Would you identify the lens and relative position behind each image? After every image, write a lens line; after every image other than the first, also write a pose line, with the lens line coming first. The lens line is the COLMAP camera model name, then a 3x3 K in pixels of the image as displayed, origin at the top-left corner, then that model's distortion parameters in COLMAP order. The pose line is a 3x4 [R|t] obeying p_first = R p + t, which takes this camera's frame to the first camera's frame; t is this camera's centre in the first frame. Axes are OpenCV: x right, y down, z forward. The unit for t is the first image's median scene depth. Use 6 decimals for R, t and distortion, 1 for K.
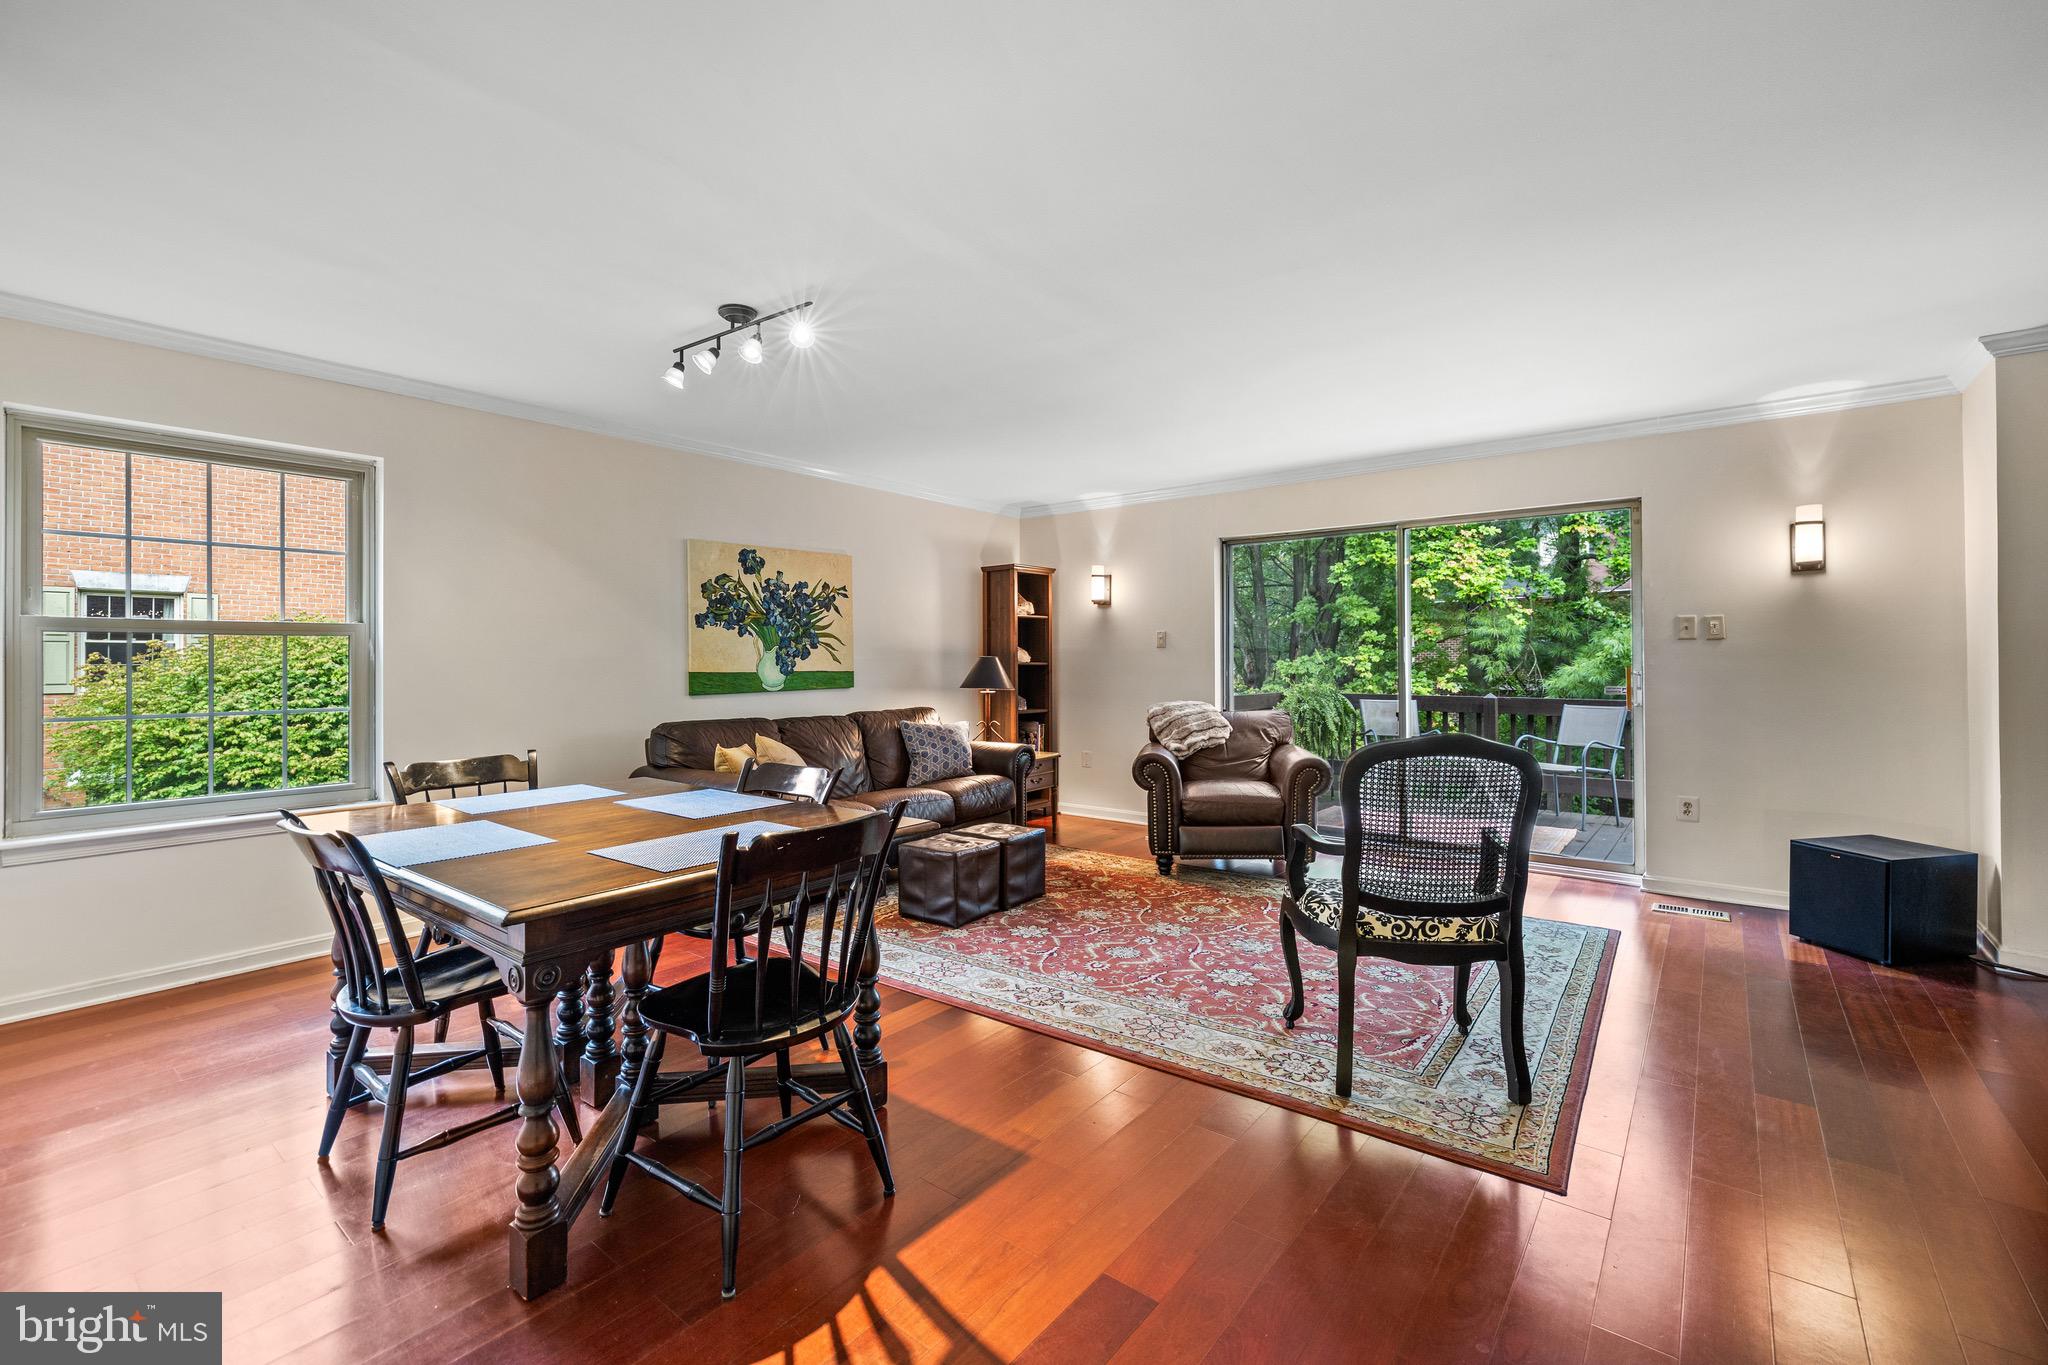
lens RADIAL K [[880.6, 0, 1012.1], [0, 880.6, 650.6], [0, 0, 1]] dist [0.002534, 0.000461]
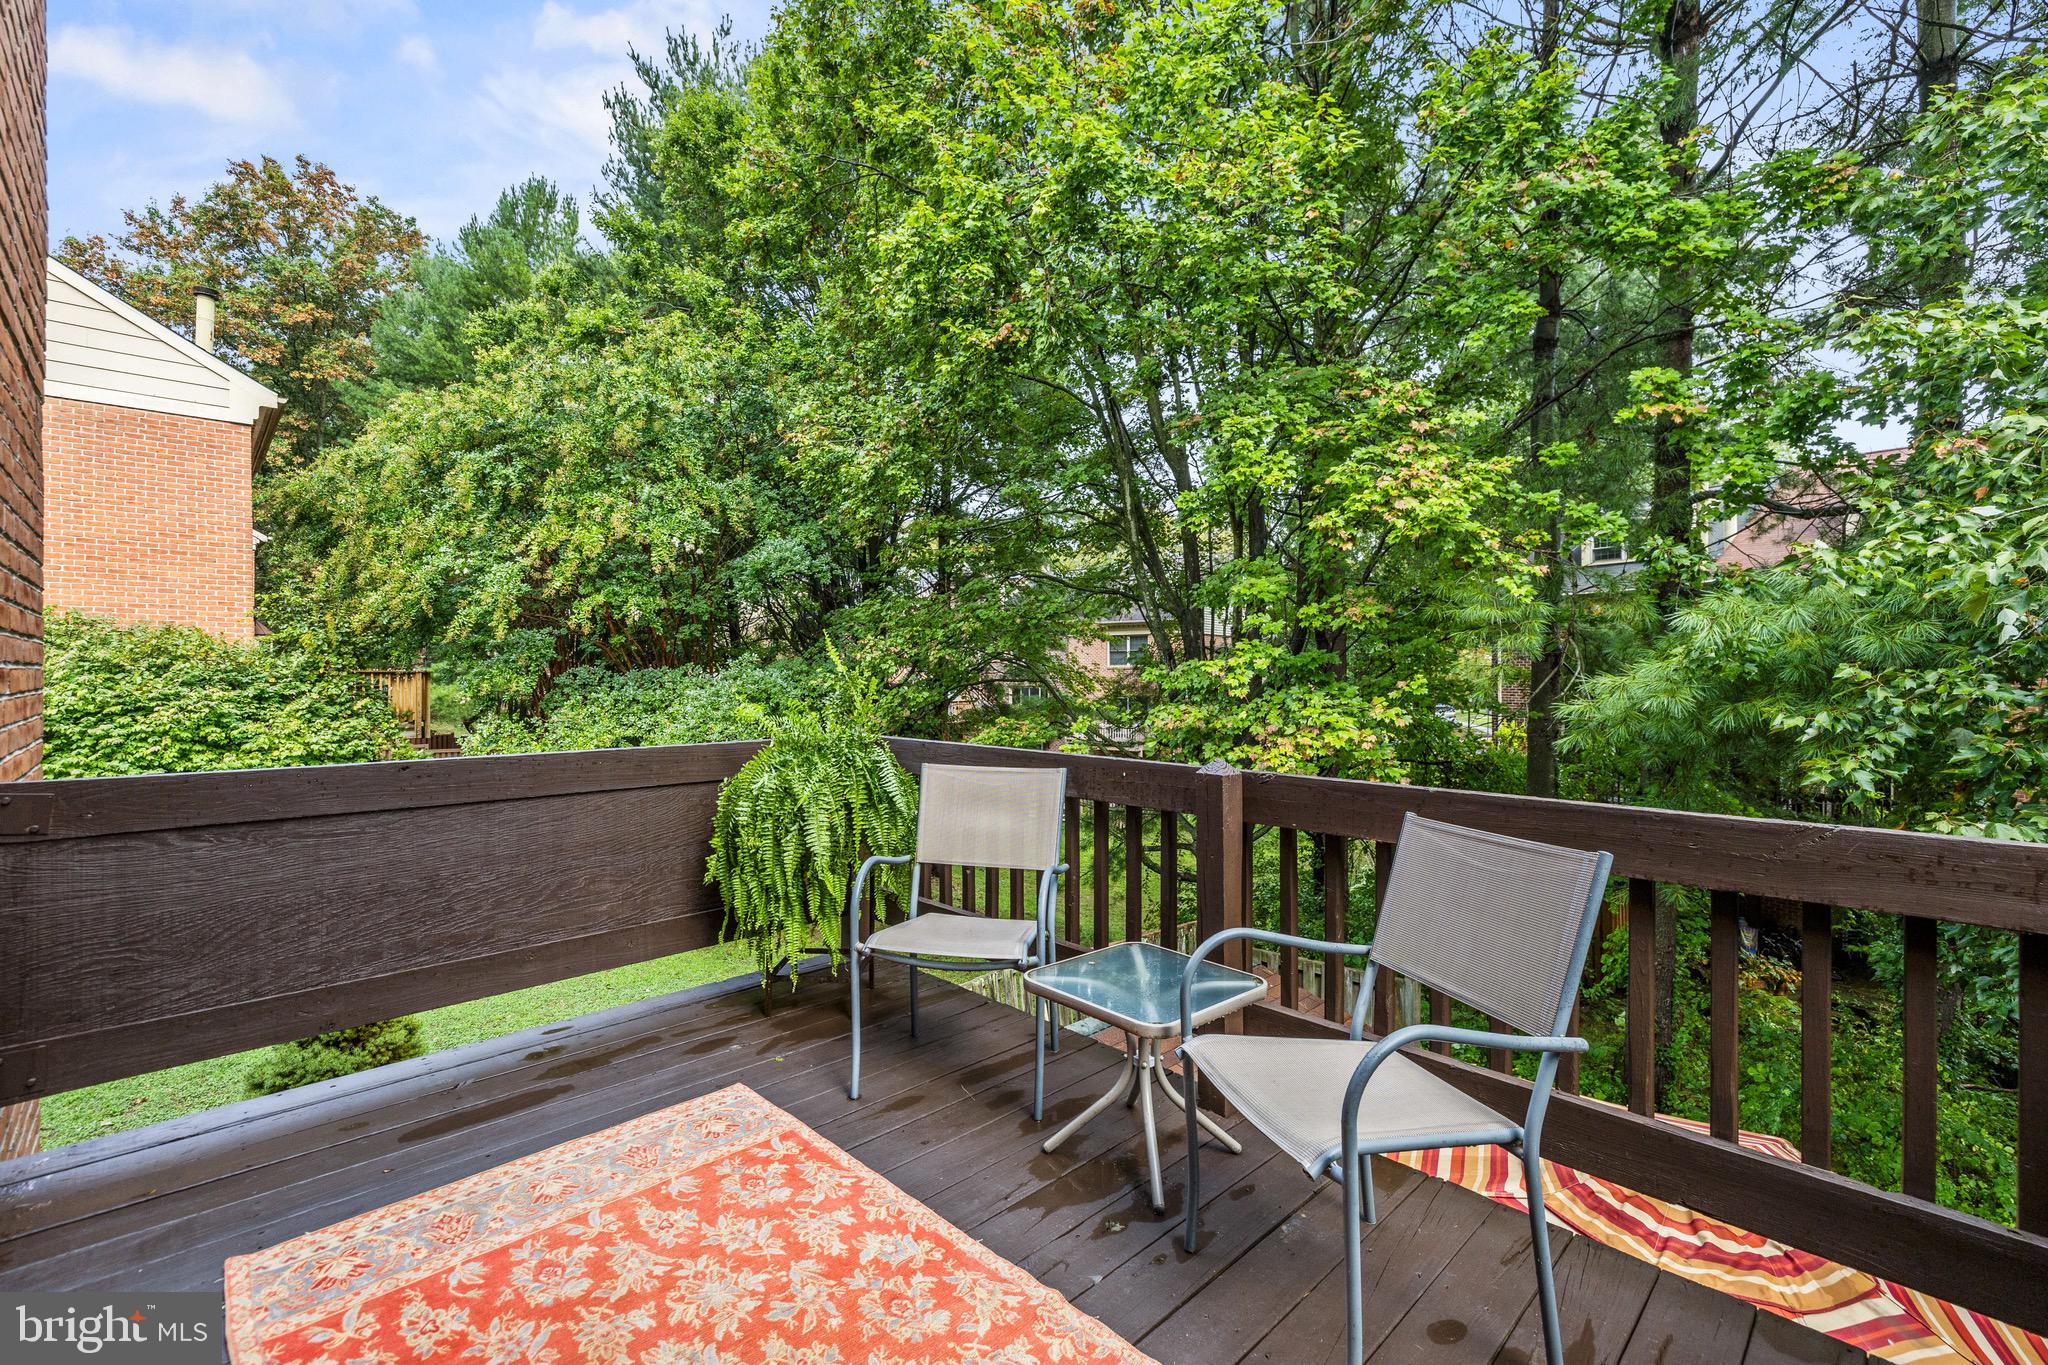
lens RADIAL K [[869.8, 0, 1014.9], [0, 869.8, 661.0], [0, 0, 1]] dist [0.000718, -0.000143]
pose [[0.991554, -0.000724, -0.129694, 0.721997], [0.000807, 1.000000, 0.000589, 0.016183], [0.129694, -0.000688, 0.991554, 0.950711]]
